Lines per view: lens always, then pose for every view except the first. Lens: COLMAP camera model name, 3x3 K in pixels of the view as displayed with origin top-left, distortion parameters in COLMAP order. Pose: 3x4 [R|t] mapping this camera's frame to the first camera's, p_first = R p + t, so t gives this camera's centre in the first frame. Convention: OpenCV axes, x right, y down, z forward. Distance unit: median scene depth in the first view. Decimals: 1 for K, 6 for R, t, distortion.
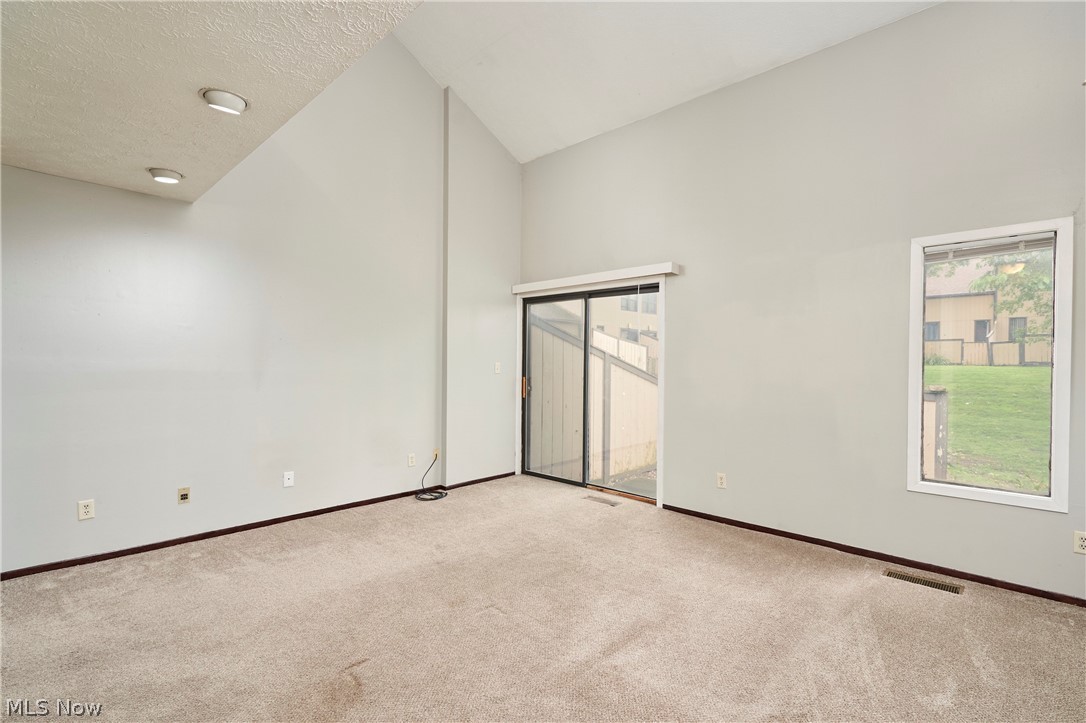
lens RADIAL K [[509.4, 0, 543.0], [0, 509.4, 361.5], [0, 0, 1]] dist [0.000103, 0.000071]
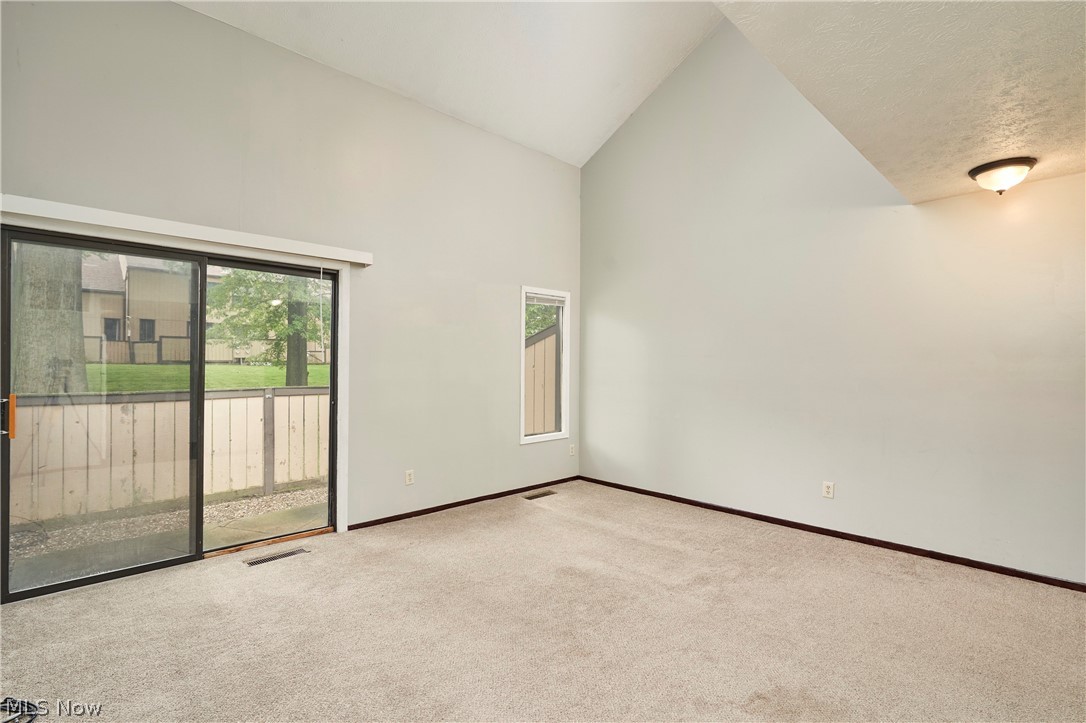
lens RADIAL K [[509.4, 0, 543.0], [0, 509.4, 361.5], [0, 0, 1]] dist [0.000103, 0.000071]
pose [[0.036366, 0.000809, 0.999338, -0.485961], [-0.005312, 0.999986, -0.000616, -0.002112], [-0.999324, -0.005287, 0.036369, 0.494326]]
